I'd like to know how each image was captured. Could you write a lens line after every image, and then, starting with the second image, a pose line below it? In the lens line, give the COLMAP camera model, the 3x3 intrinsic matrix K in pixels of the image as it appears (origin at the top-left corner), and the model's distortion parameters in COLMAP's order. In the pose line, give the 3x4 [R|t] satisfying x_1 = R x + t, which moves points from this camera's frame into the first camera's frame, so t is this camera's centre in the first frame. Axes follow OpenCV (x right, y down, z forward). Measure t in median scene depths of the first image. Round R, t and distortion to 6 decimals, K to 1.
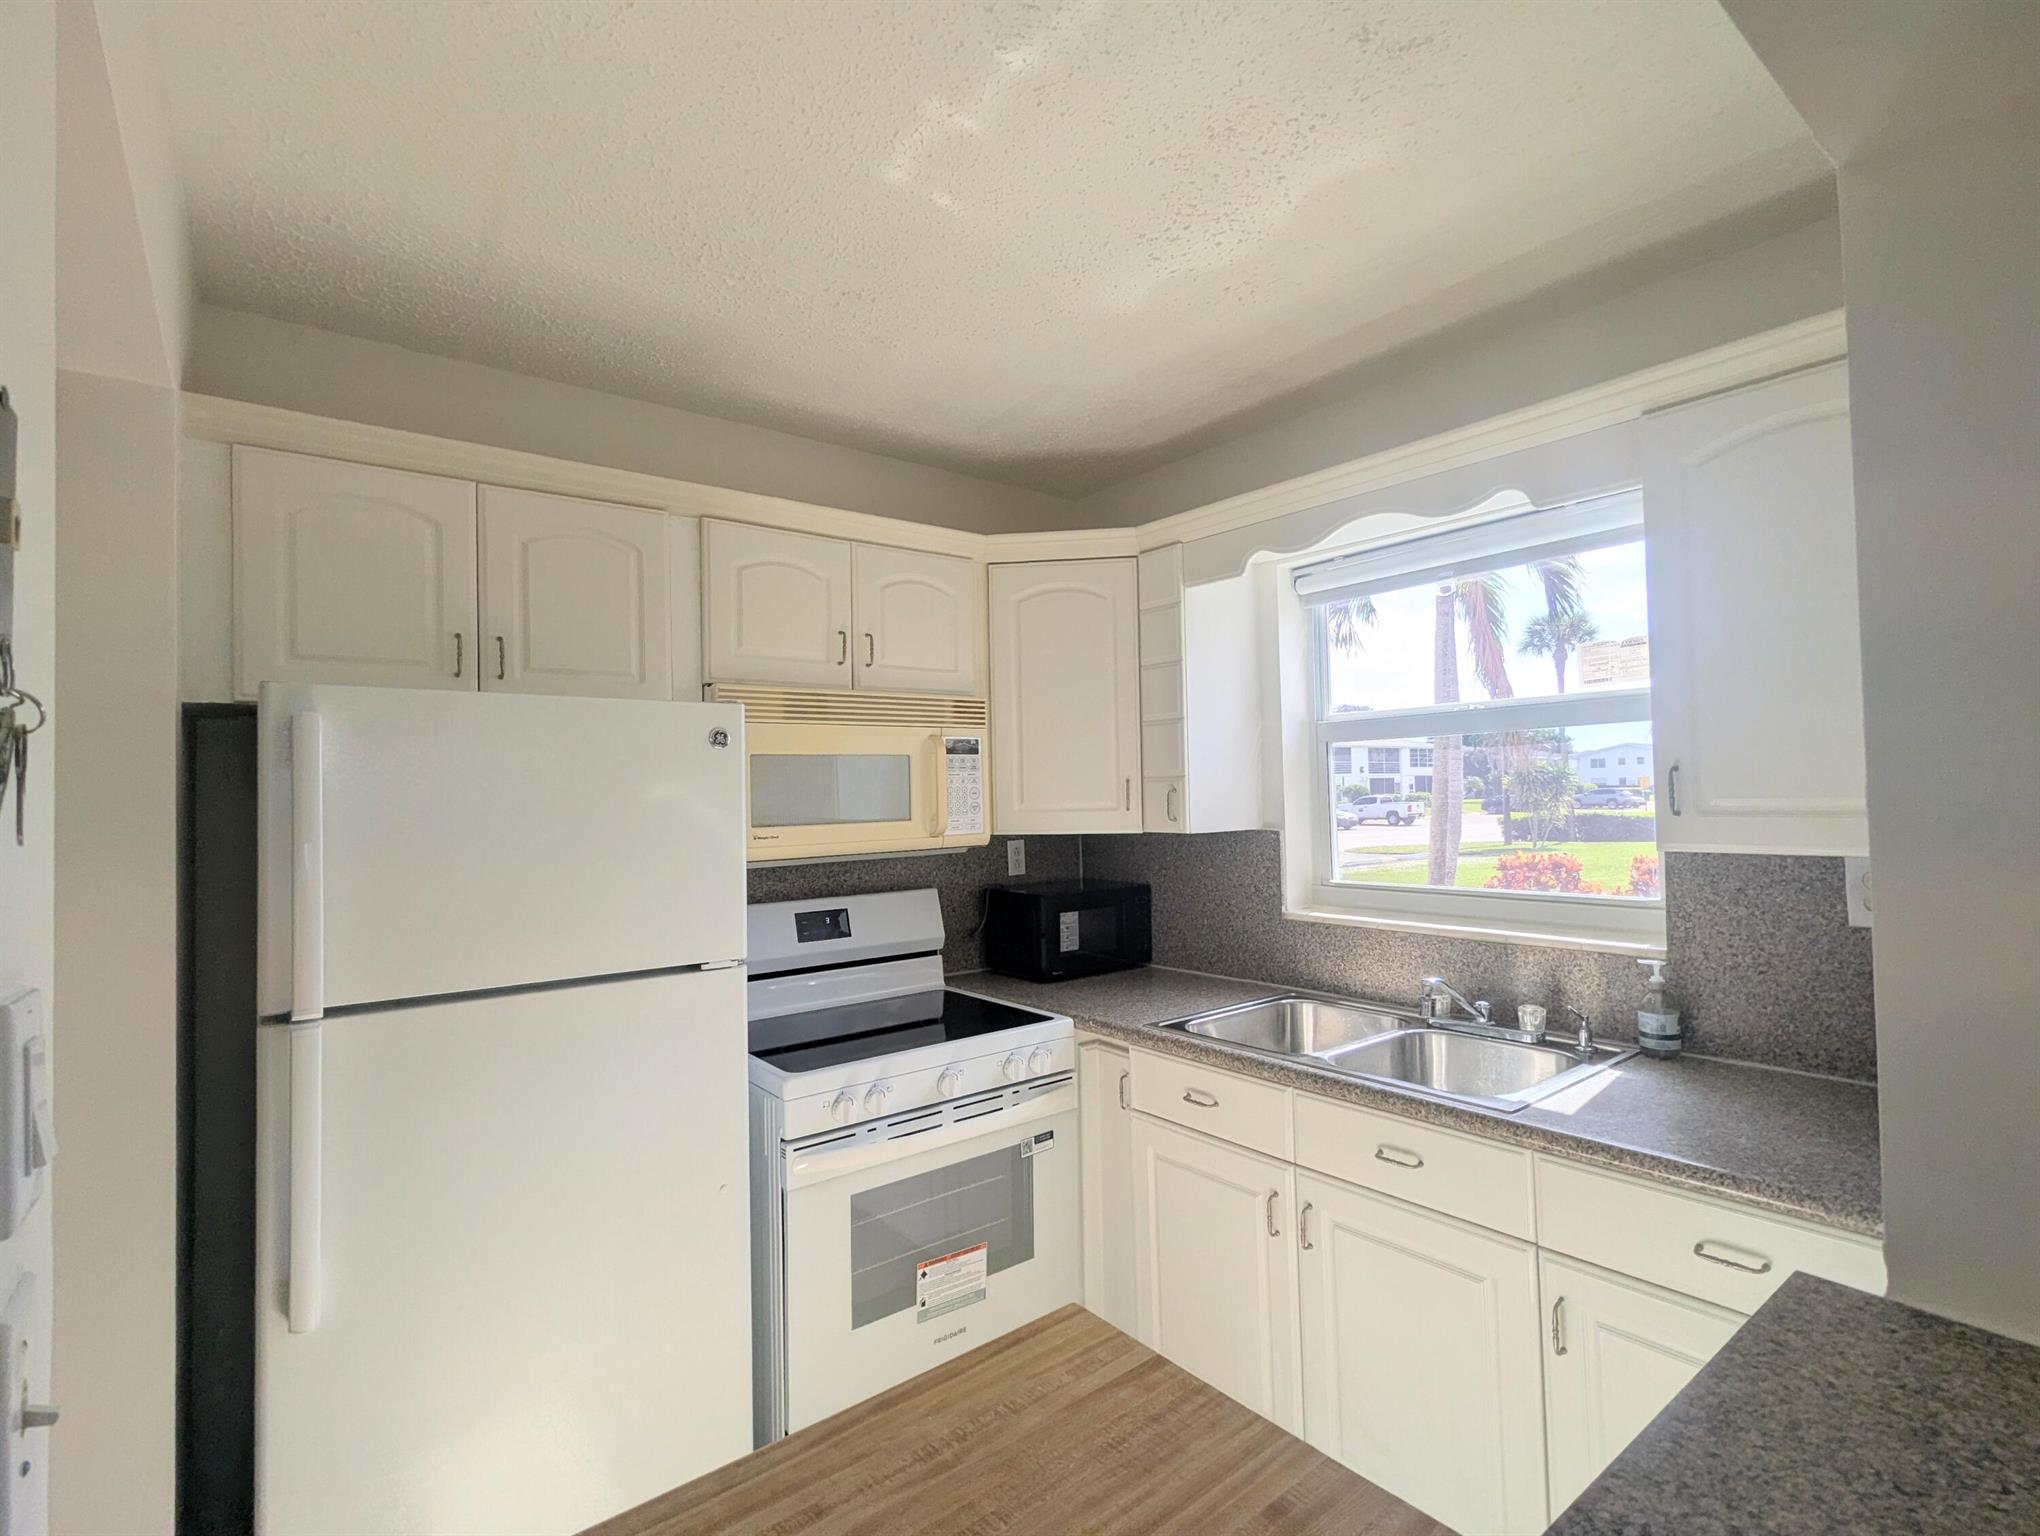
lens RADIAL K [[969.5, 0, 1019.9], [0, 969.5, 766.4], [0, 0, 1]] dist [0.000483, -0.000825]
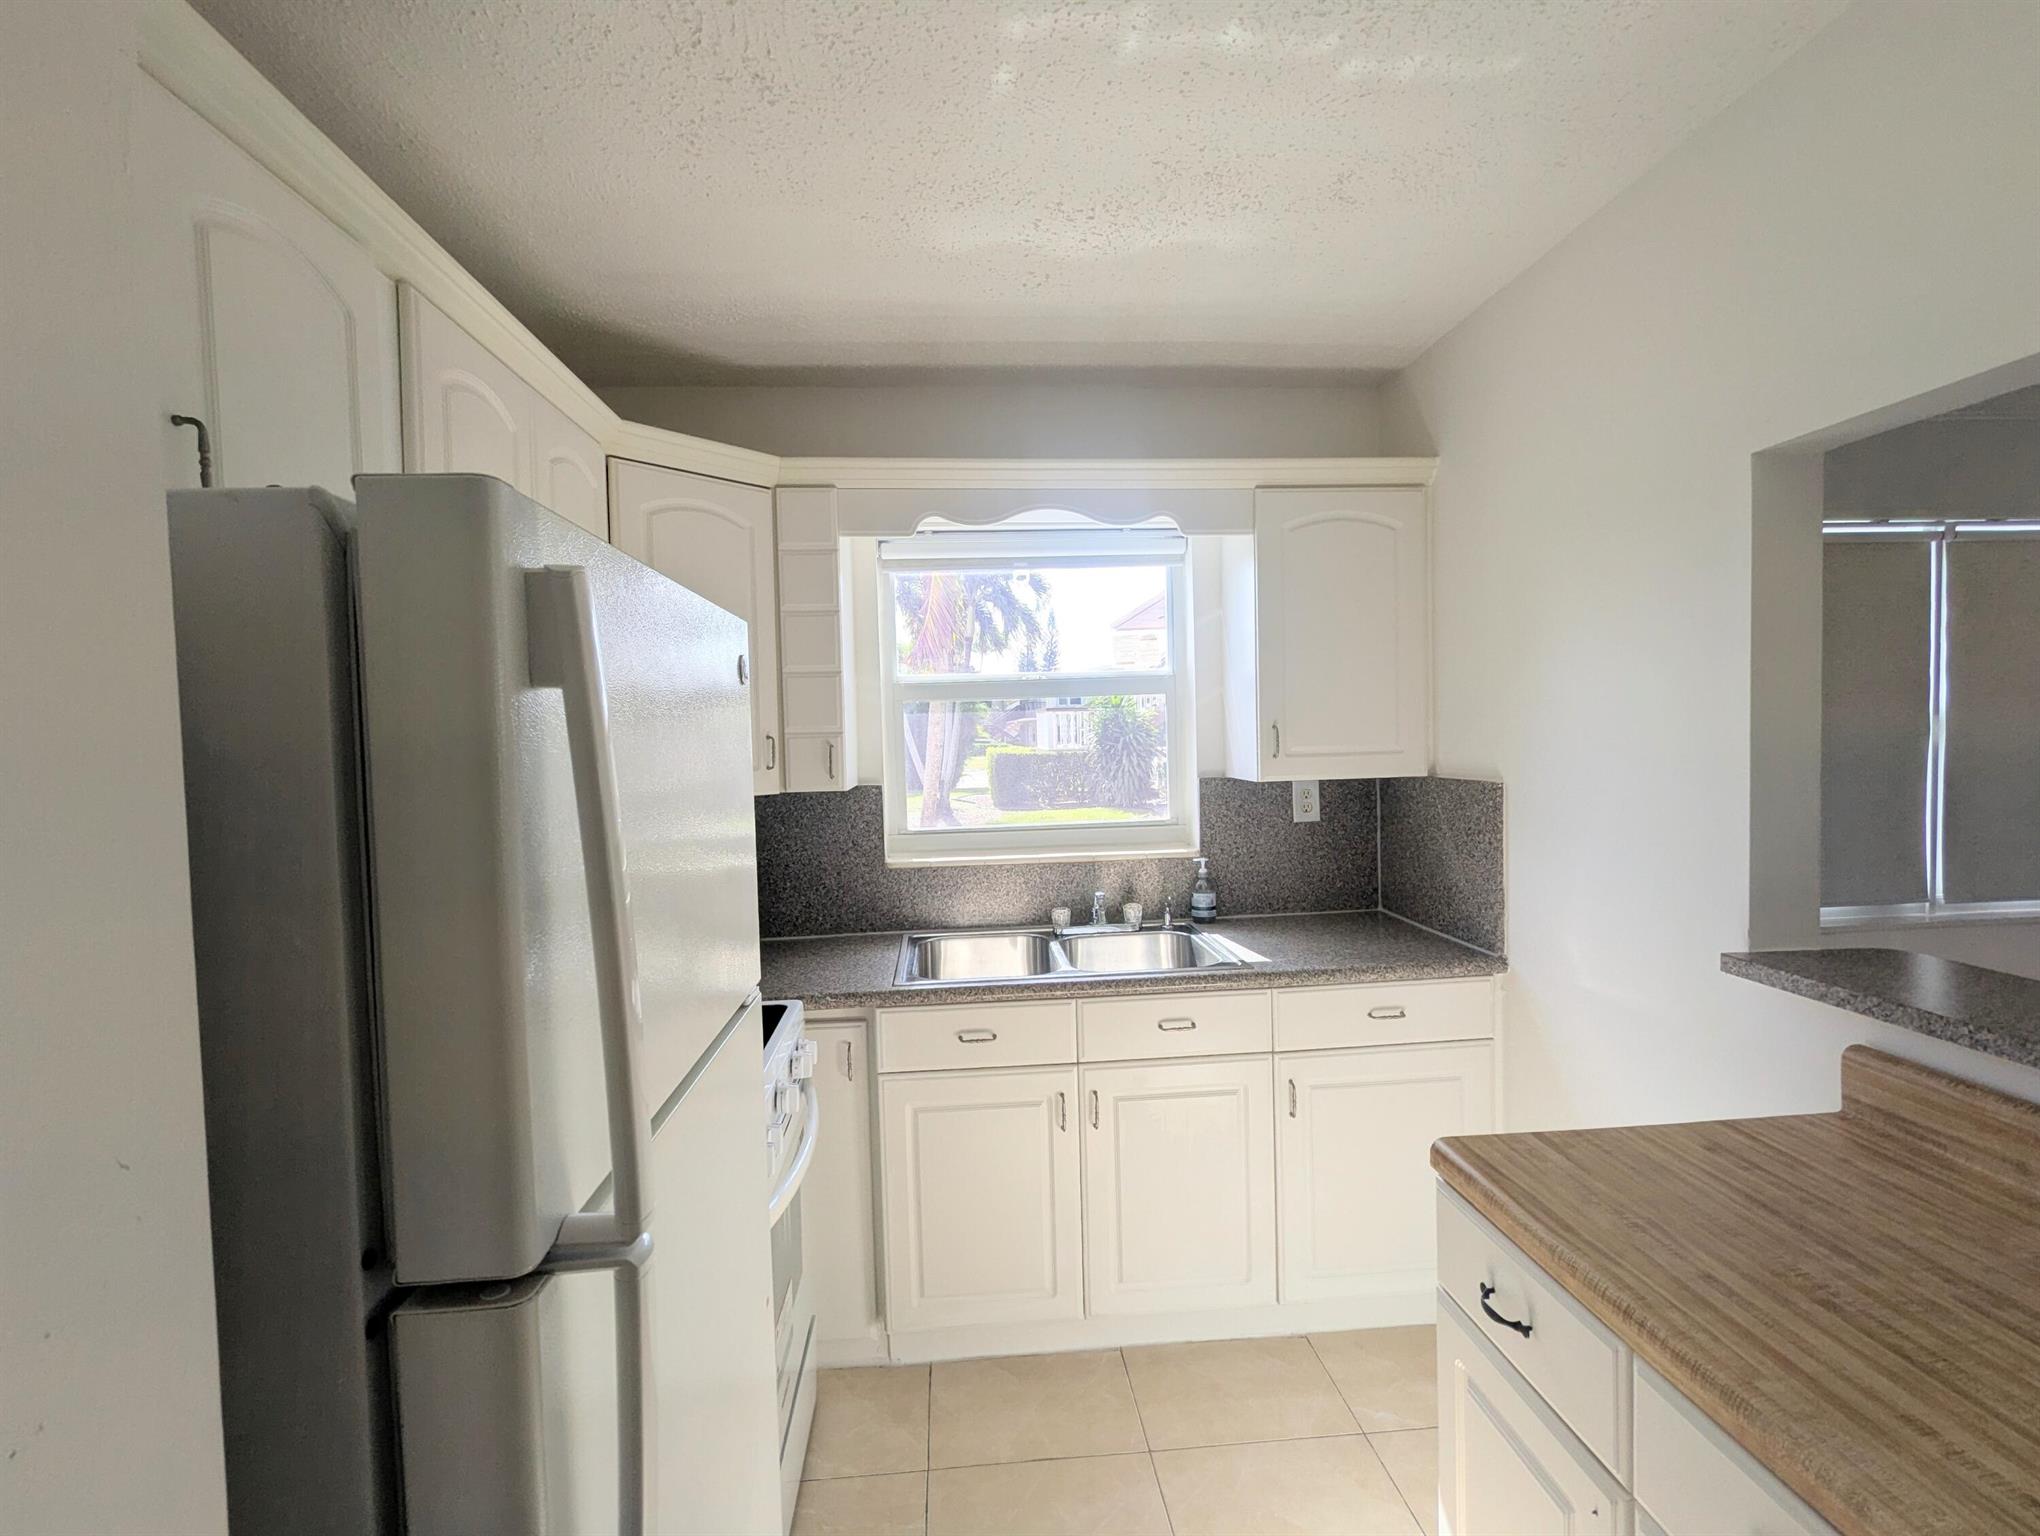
lens RADIAL K [[969.5, 0, 1024.6], [0, 969.5, 769.7], [0, 0, 1]] dist [0.000483, -0.000825]
pose [[0.552130, -0.029877, 0.833223, -0.619995], [-0.009026, 0.999085, 0.041805, 0.006292], [-0.833709, -0.030602, 0.551355, 0.362157]]
